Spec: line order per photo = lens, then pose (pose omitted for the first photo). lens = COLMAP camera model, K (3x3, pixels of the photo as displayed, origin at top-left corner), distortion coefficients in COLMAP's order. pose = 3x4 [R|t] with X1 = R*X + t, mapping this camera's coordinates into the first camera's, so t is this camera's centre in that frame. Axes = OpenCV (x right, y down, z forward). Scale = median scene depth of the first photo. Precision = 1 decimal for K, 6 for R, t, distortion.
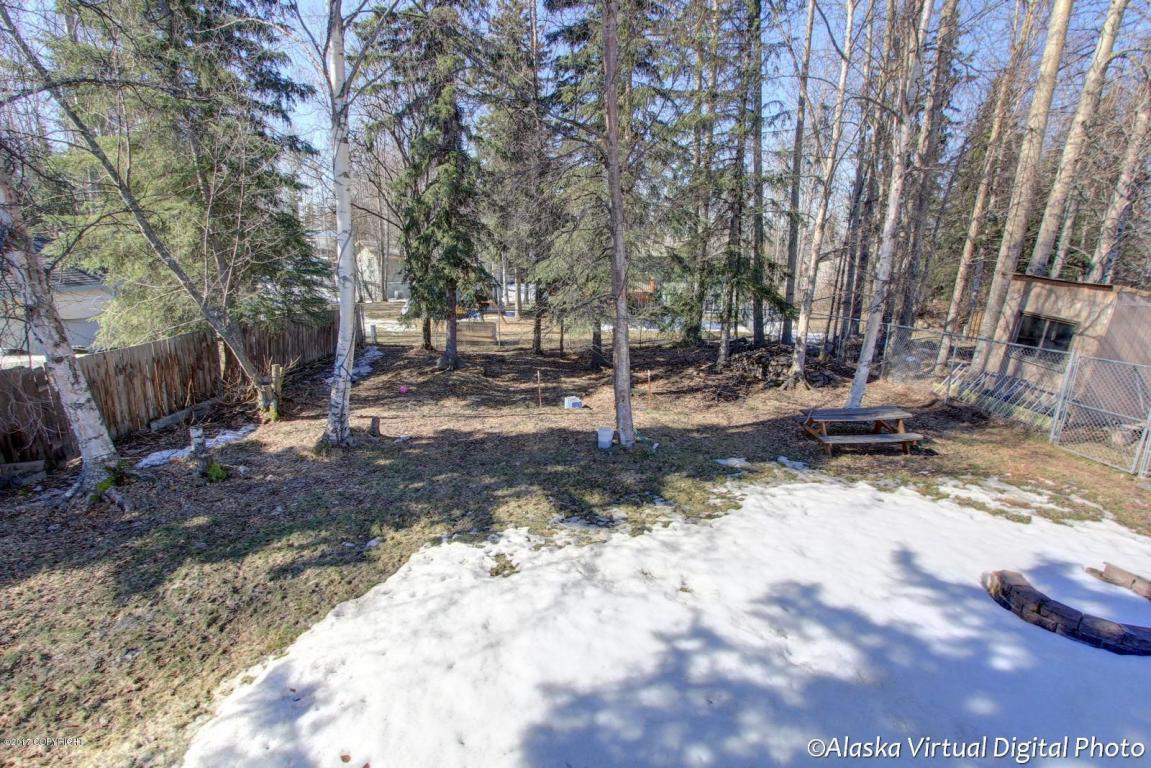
lens RADIAL K [[535.4, 0, 582.0], [0, 535.4, 390.2], [0, 0, 1]] dist [-0.019264, 0.001329]
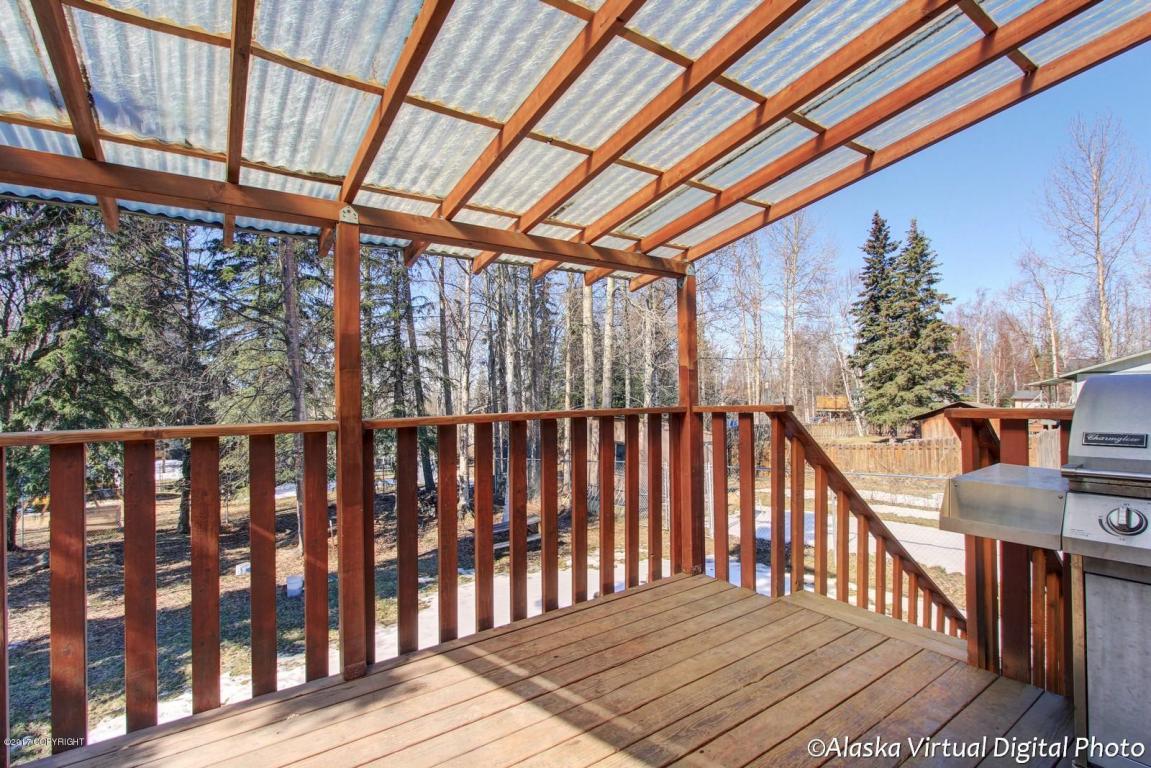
lens RADIAL K [[535.4, 0, 576.0], [0, 535.4, 388.6], [0, 0, 1]] dist [-0.019264, 0.001329]
pose [[0.828643, -0.015191, 0.559572, -0.070701], [0.180993, 0.953209, -0.242146, 0.068806], [-0.529710, 0.301931, 0.792619, -0.209268]]
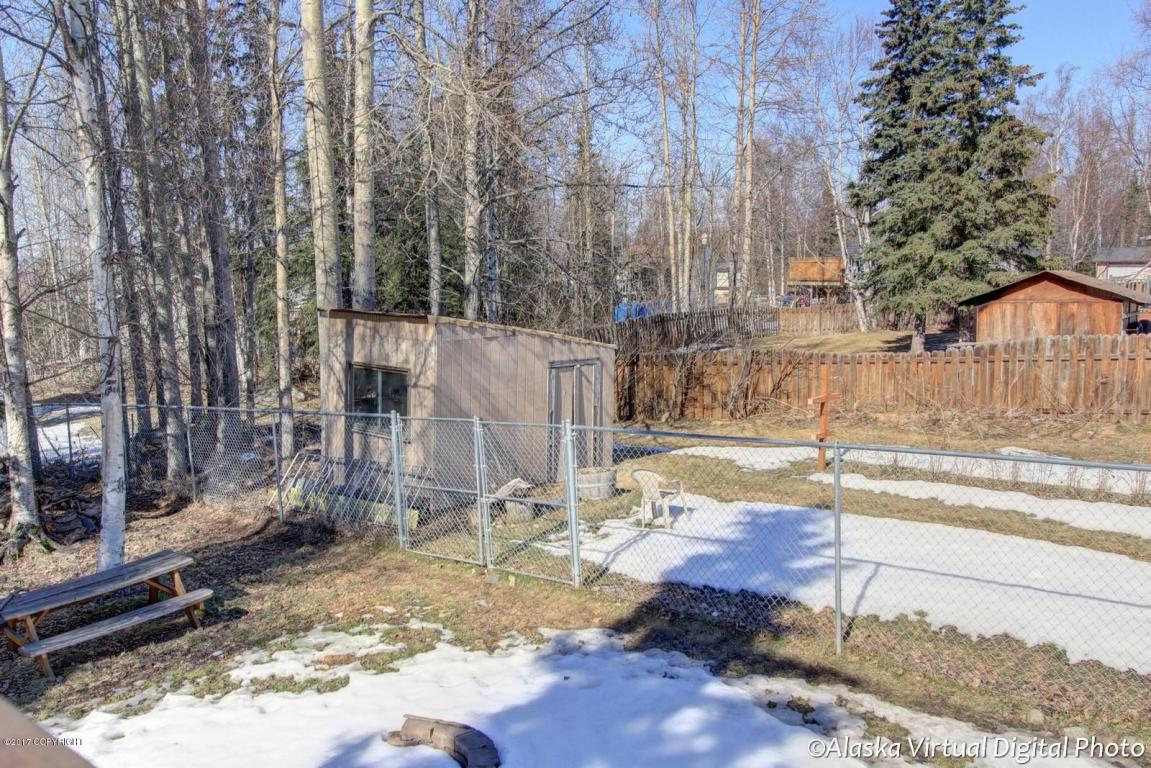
lens RADIAL K [[971.9, 0, 589.8], [0, 971.9, 377.5], [0, 0, 1]] dist [0.008501, 0.025339]
pose [[0.682356, -0.115008, 0.721917, 0.150513], [0.231227, 0.970799, -0.063899, 0.019631], [-0.693487, 0.210528, 0.689023, -0.062670]]
